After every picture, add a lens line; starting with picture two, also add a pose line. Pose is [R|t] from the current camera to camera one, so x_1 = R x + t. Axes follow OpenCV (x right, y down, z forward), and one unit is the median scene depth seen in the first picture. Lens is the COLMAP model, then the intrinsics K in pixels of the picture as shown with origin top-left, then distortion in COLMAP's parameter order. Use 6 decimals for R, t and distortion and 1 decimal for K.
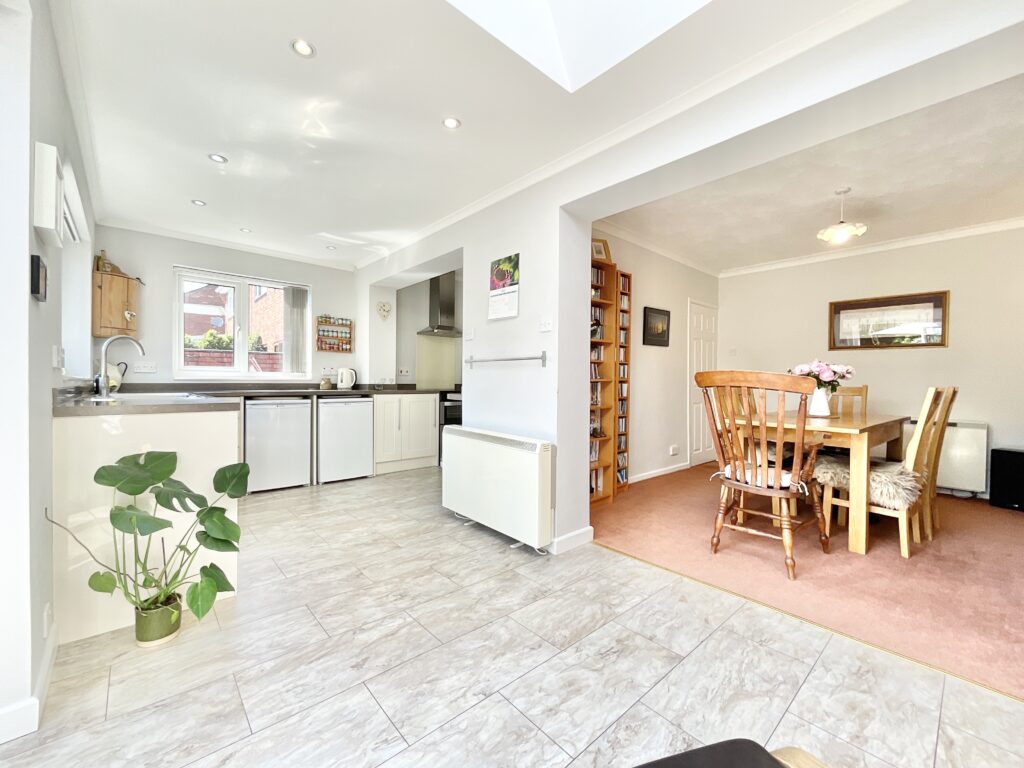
lens RADIAL K [[416.1, 0, 510.4], [0, 416.1, 383.8], [0, 0, 1]] dist [-0.008408, 0.001077]
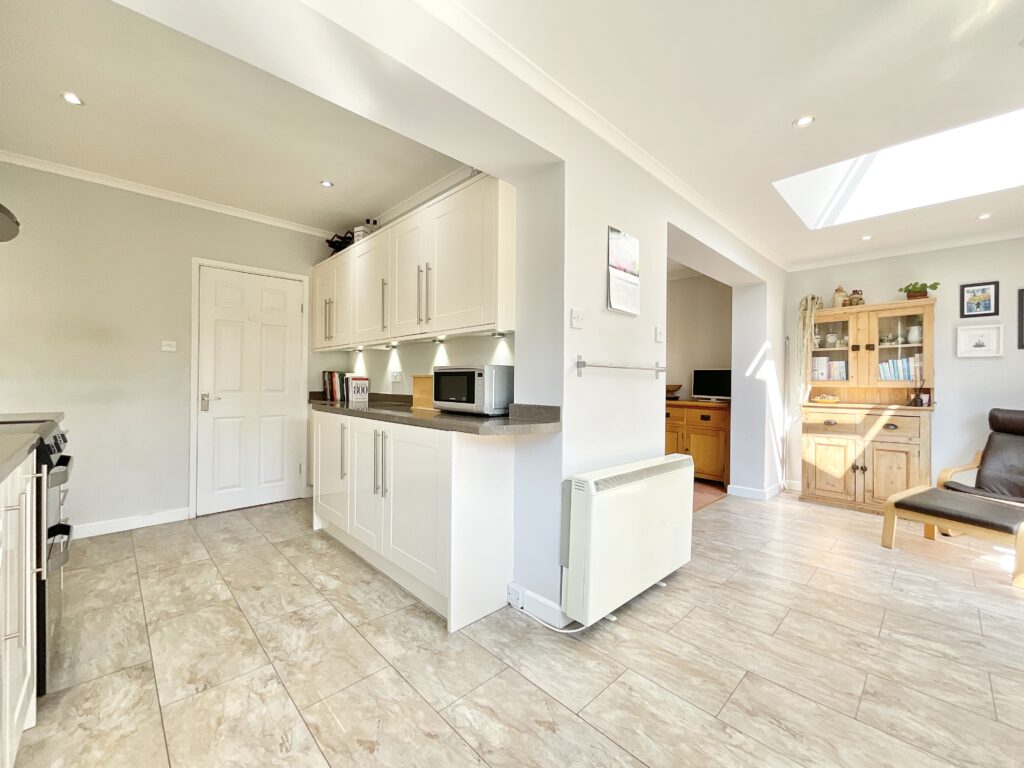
lens RADIAL K [[414.7, 0, 509.2], [0, 414.7, 384.7], [0, 0, 1]] dist [0.016805, -0.007652]
pose [[-0.041130, -0.014716, 0.999045, -1.049835], [-0.004693, 0.999883, 0.014535, -0.048071], [-0.999143, -0.004090, -0.041194, 1.680300]]
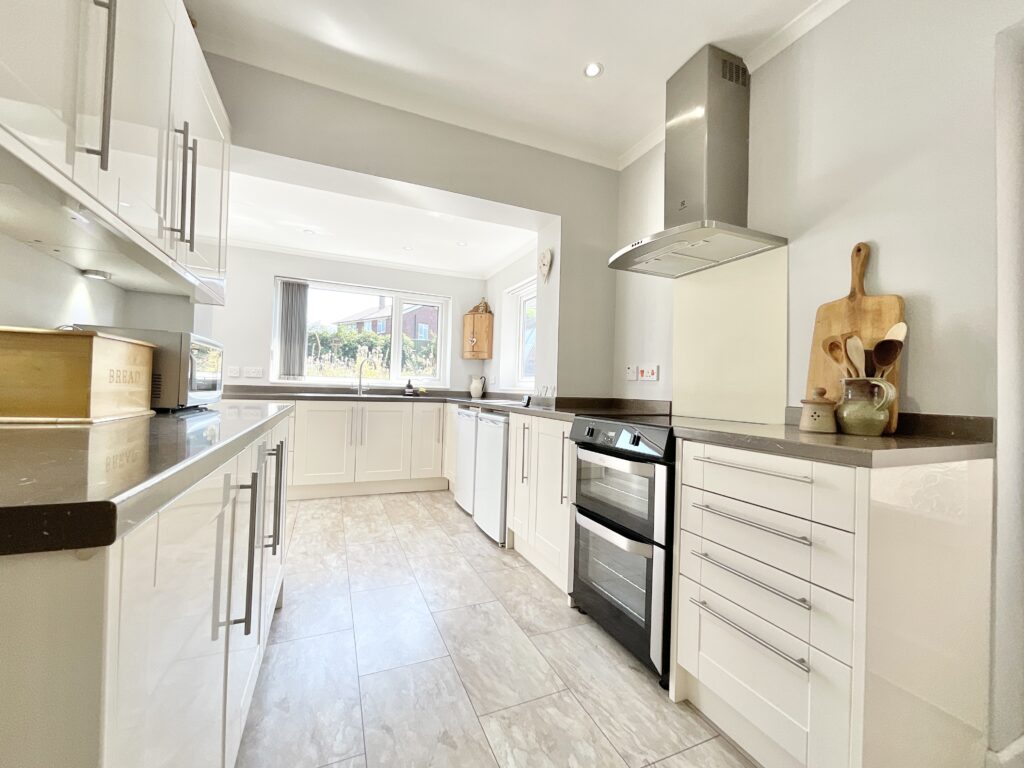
lens RADIAL K [[416.1, 0, 510.4], [0, 416.1, 383.8], [0, 0, 1]] dist [-0.008408, 0.001077]
pose [[-0.310550, -0.031868, -0.950023, 0.522785], [-0.038293, 0.999046, -0.020996, -0.005778], [0.949785, 0.029859, -0.311474, 2.500708]]
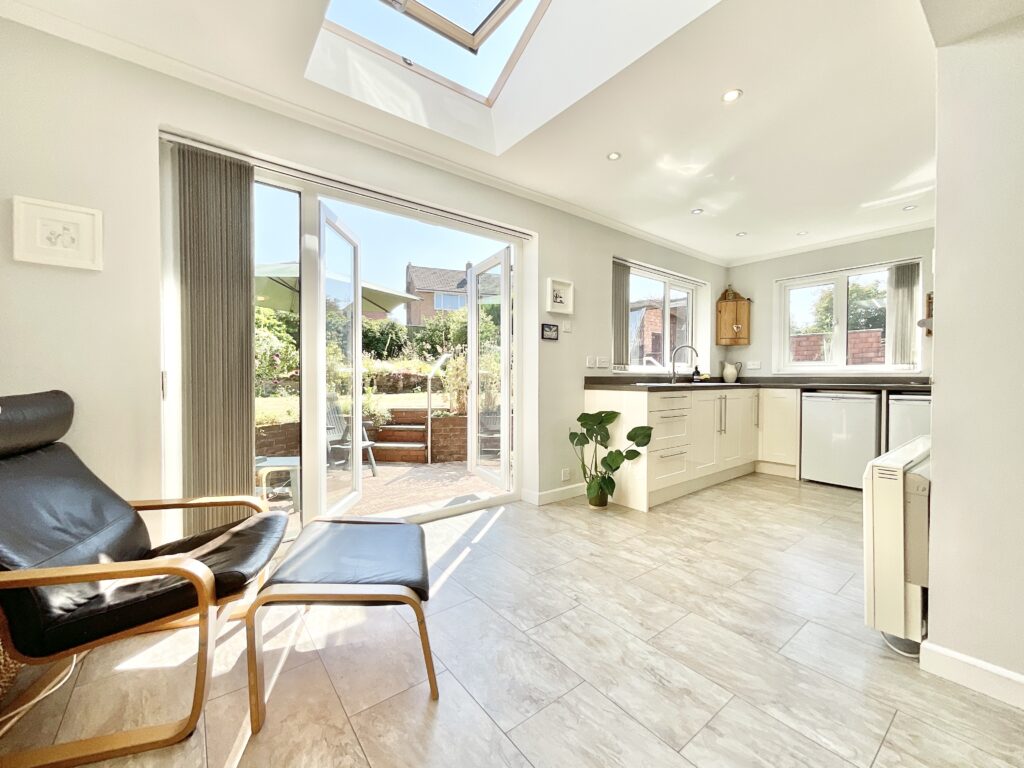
lens RADIAL K [[416.1, 0, 510.4], [0, 416.1, 383.8], [0, 0, 1]] dist [-0.008408, 0.001077]
pose [[-0.071091, 0.006918, -0.997446, 0.836010], [-0.007400, 0.999945, 0.007463, 0.026712], [0.997442, 0.007912, -0.071036, 0.563268]]
